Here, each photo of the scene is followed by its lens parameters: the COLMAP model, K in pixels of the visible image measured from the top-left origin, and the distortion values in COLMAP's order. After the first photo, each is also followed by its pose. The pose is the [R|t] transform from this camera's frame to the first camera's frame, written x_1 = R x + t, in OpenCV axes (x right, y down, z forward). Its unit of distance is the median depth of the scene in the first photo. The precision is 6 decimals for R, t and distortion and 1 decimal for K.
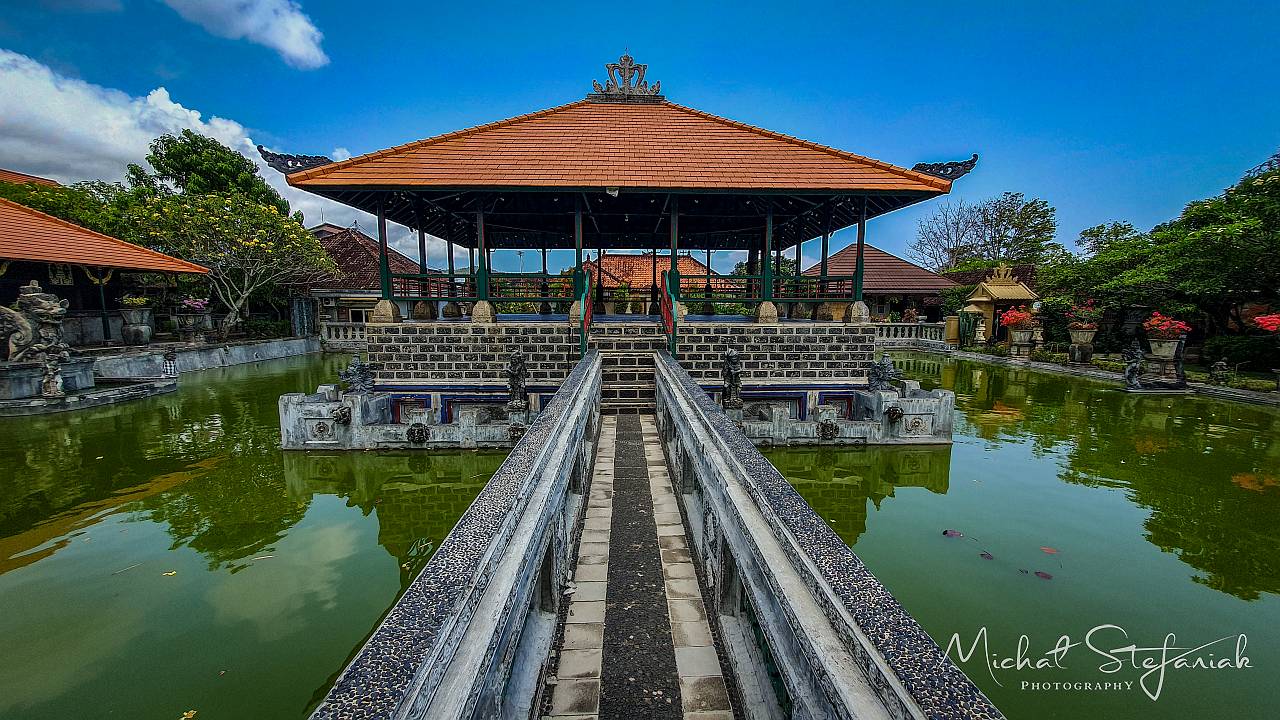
lens RADIAL K [[463.9, 0, 640.0], [0, 463.9, 360.0], [0, 0, 1]] dist [0.000665, 0.000006]
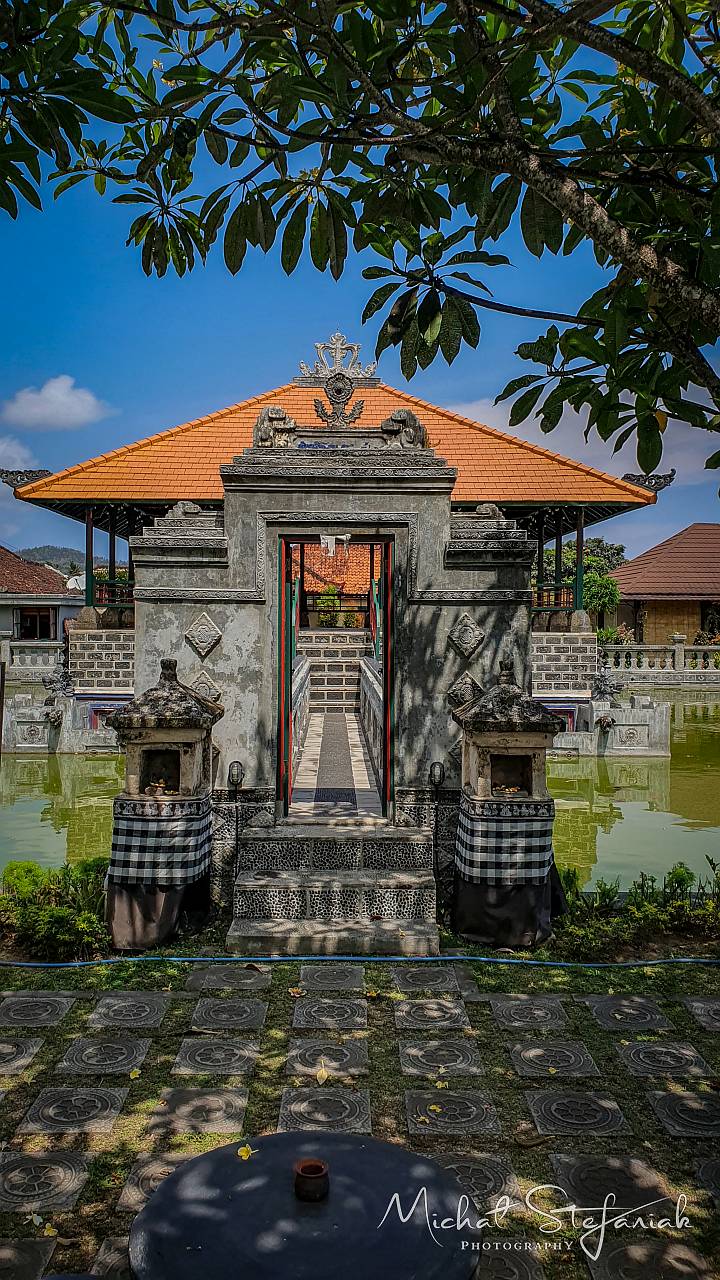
lens RADIAL K [[1014.7, 0, 337.6], [0, 1014.7, 610.4], [0, 0, 1]] dist [0.353105, -0.001188]
pose [[0.999451, 0.004419, -0.032837, 0.049908], [-0.008704, 0.991277, -0.131509, 0.167297], [0.031969, 0.131723, 0.990771, -1.188655]]
